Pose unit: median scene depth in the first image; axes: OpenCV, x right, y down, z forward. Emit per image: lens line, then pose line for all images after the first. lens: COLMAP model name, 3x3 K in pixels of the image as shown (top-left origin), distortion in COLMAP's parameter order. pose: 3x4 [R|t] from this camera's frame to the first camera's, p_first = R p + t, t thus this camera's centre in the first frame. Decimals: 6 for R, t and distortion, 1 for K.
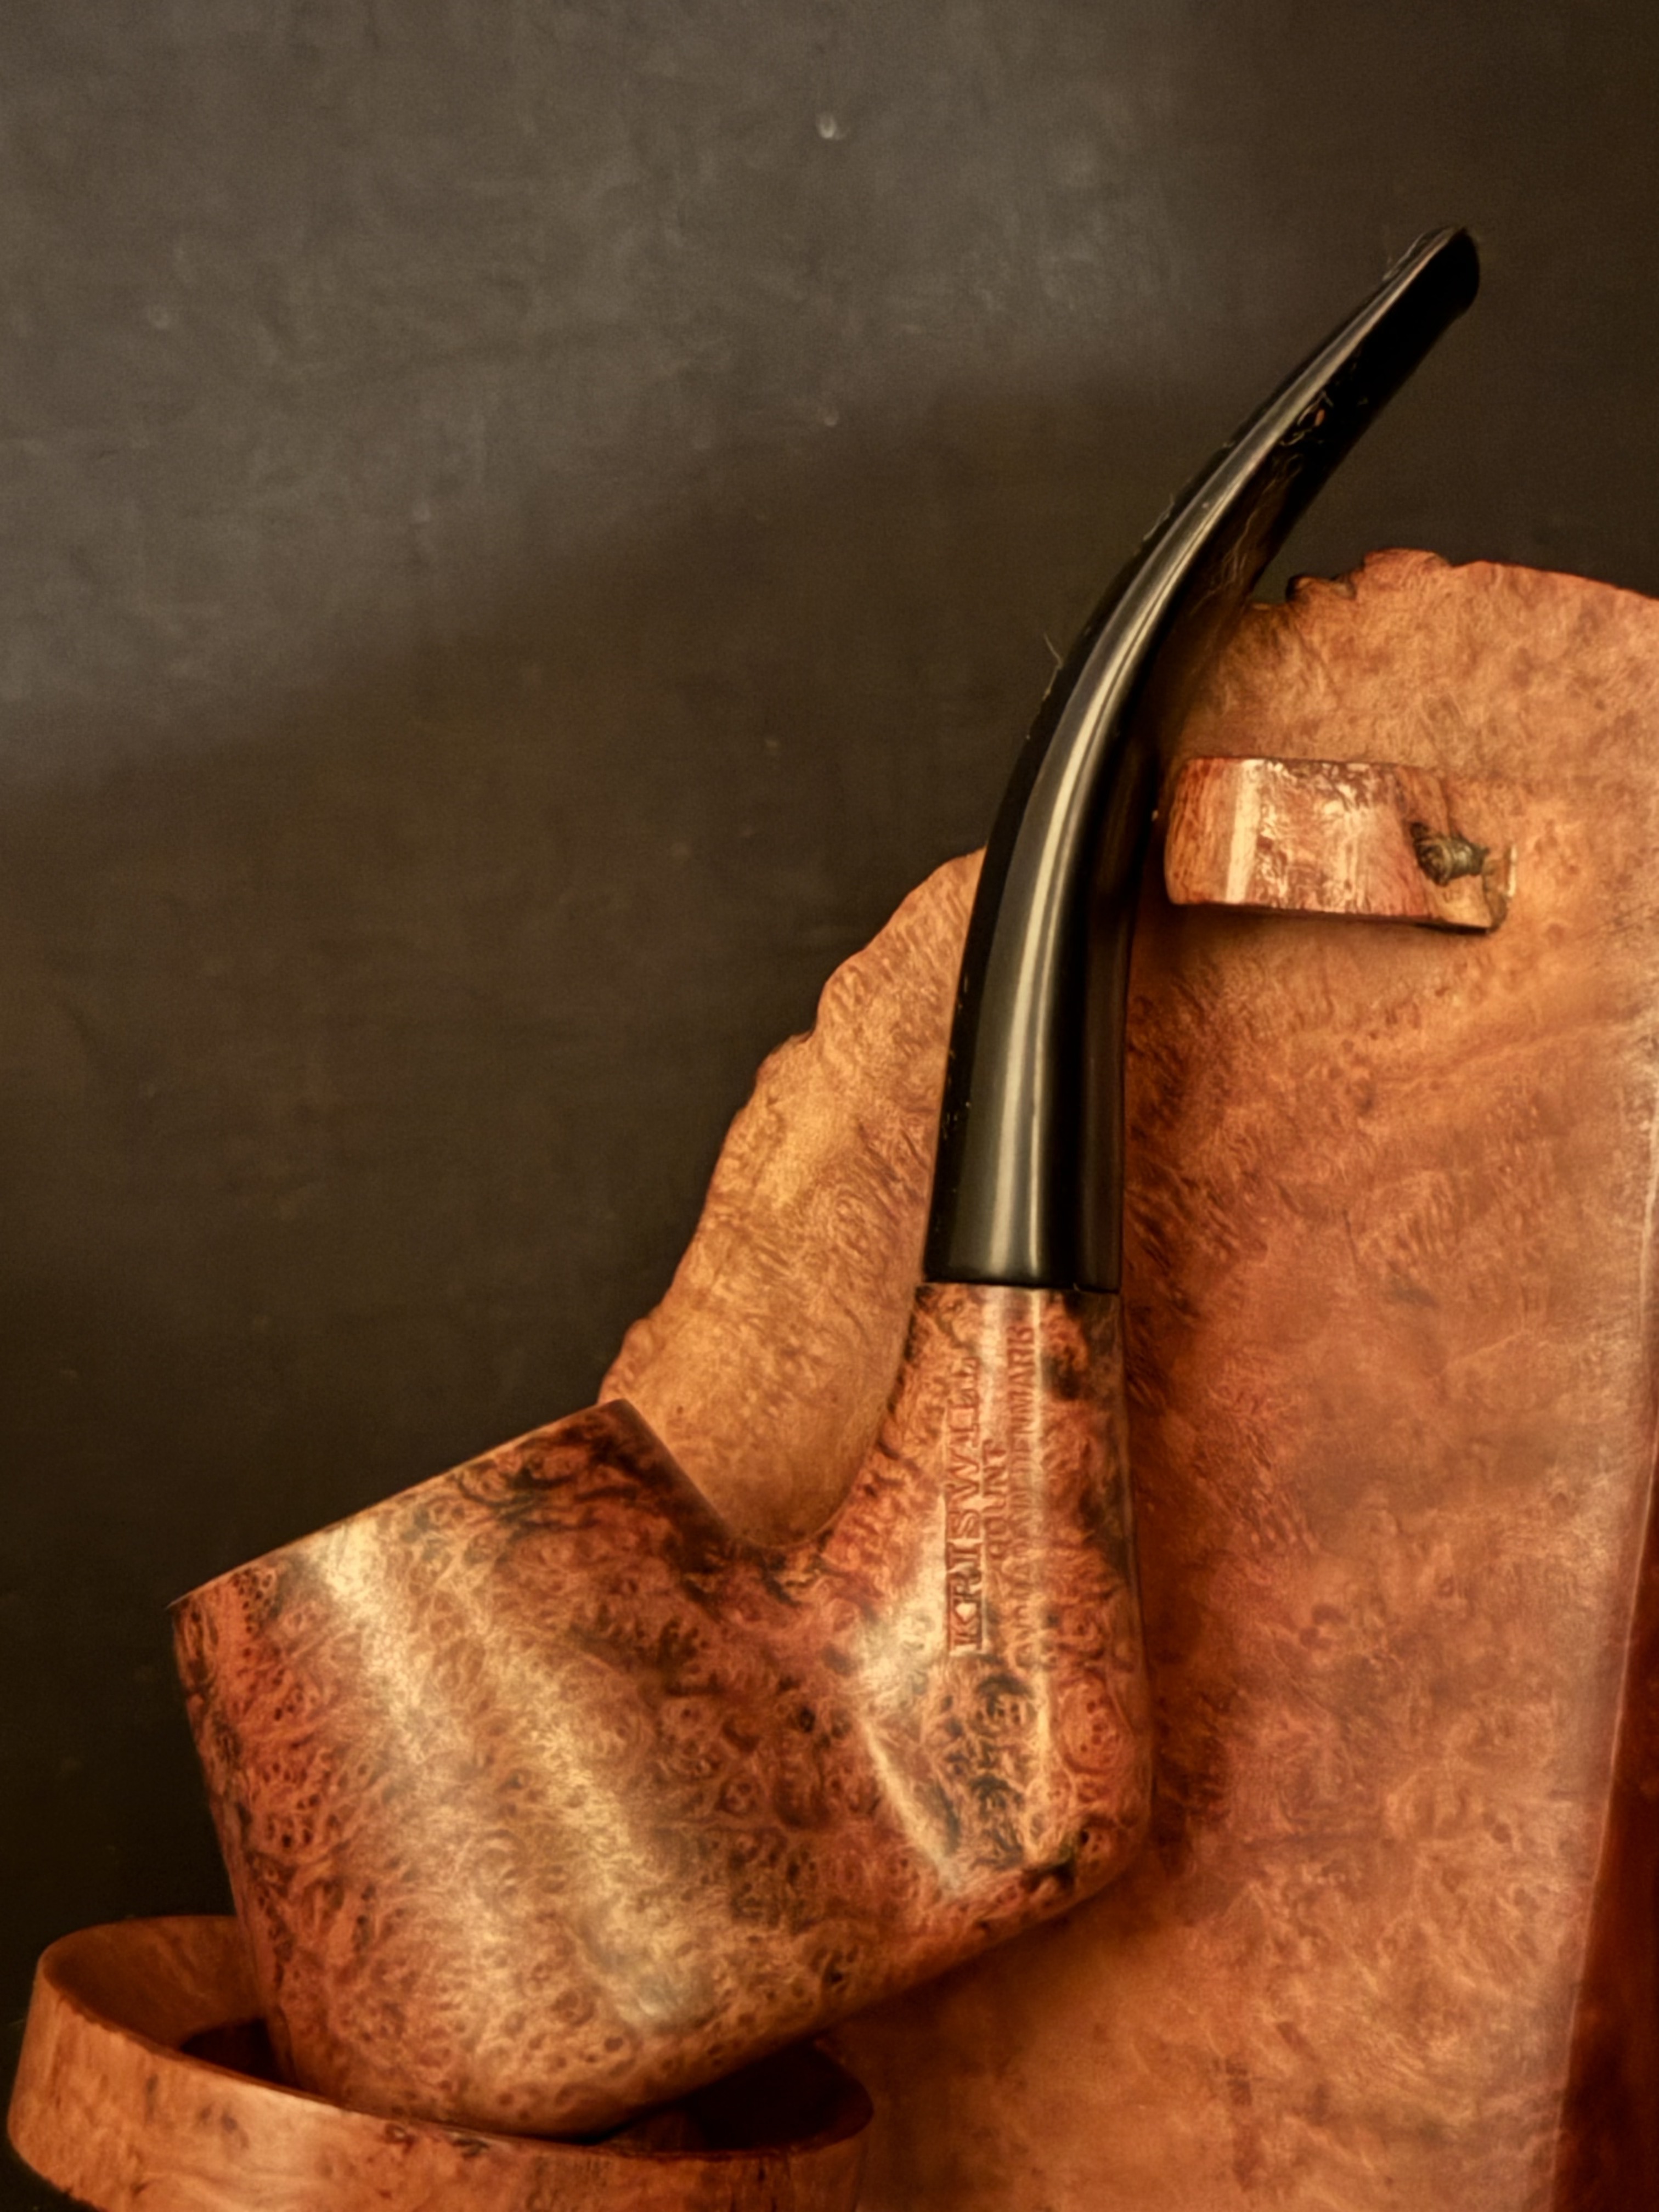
lens RADIAL K [[3768.5, 0, 850.6], [0, 3768.5, 1098.7], [0, 0, 1]] dist [0.101456, 0.000000]
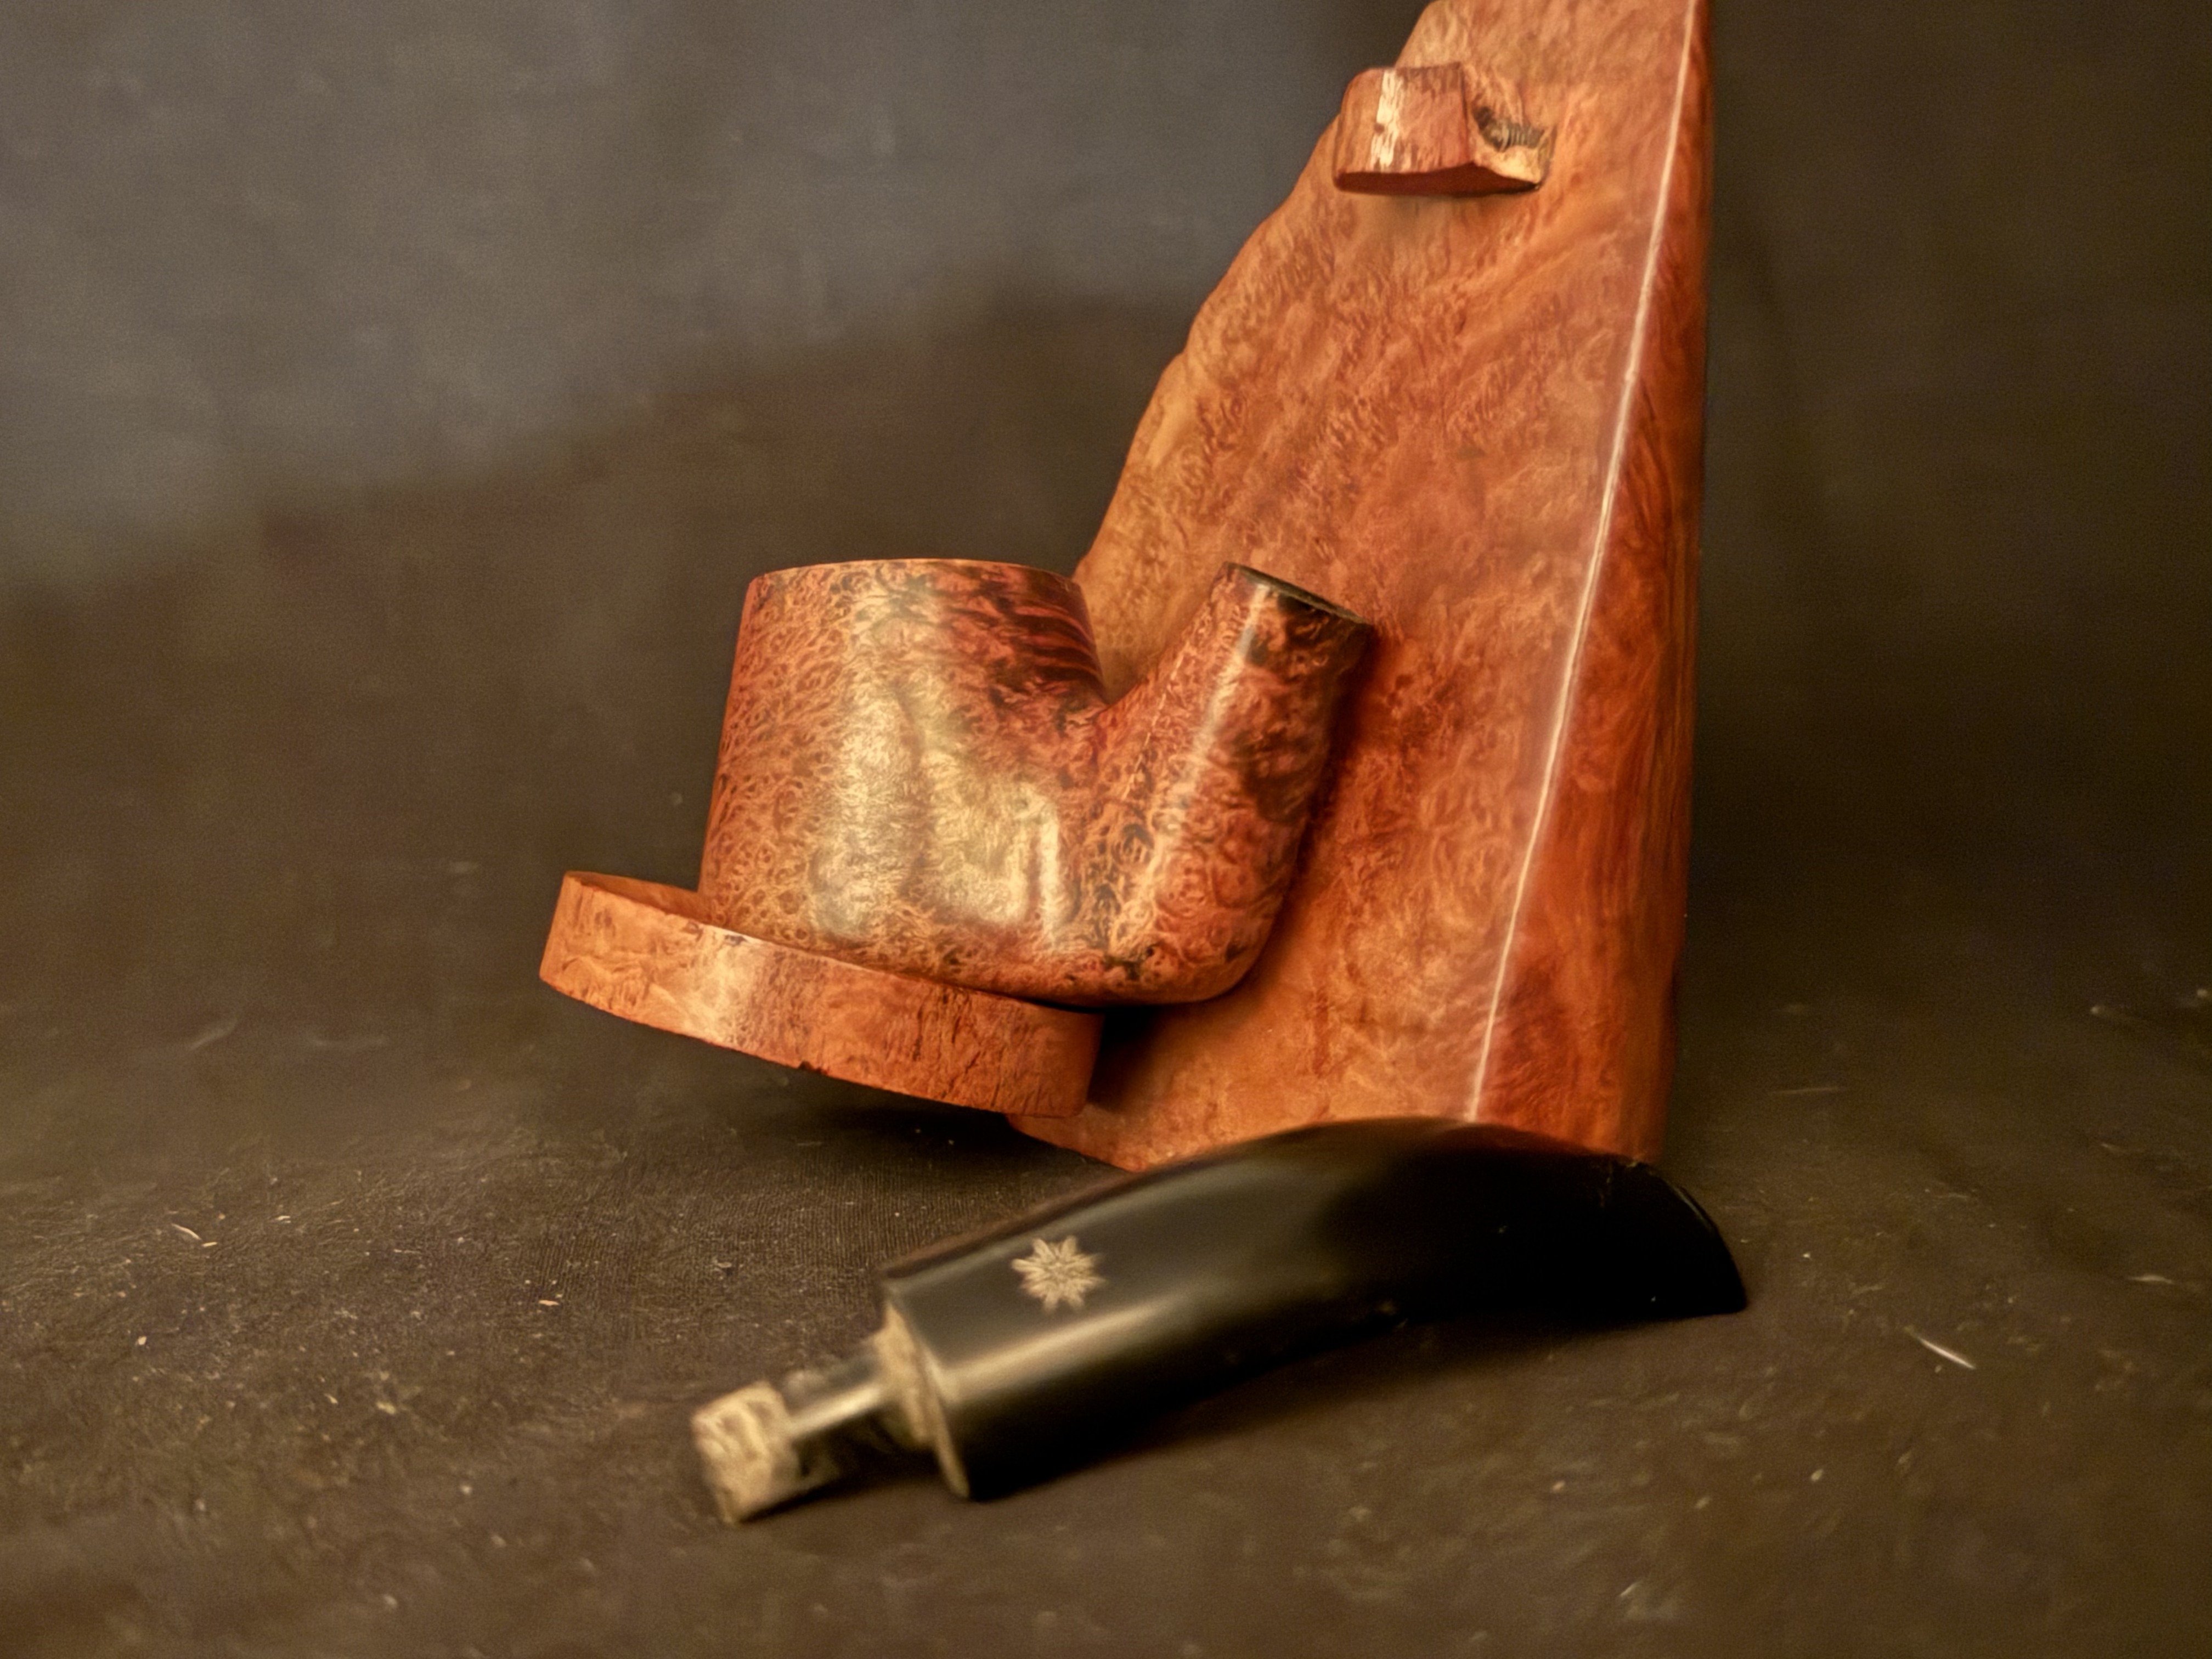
lens RADIAL K [[2592.6, 0, 1158.0], [0, 2592.6, 848.6], [0, 0, 1]] dist [0.071388, 0.000000]
pose [[0.940875, 0.046751, -0.335511, 0.369957], [-0.064555, 0.997025, -0.042105, 0.247123], [0.332545, 0.061275, 0.941095, 0.065609]]
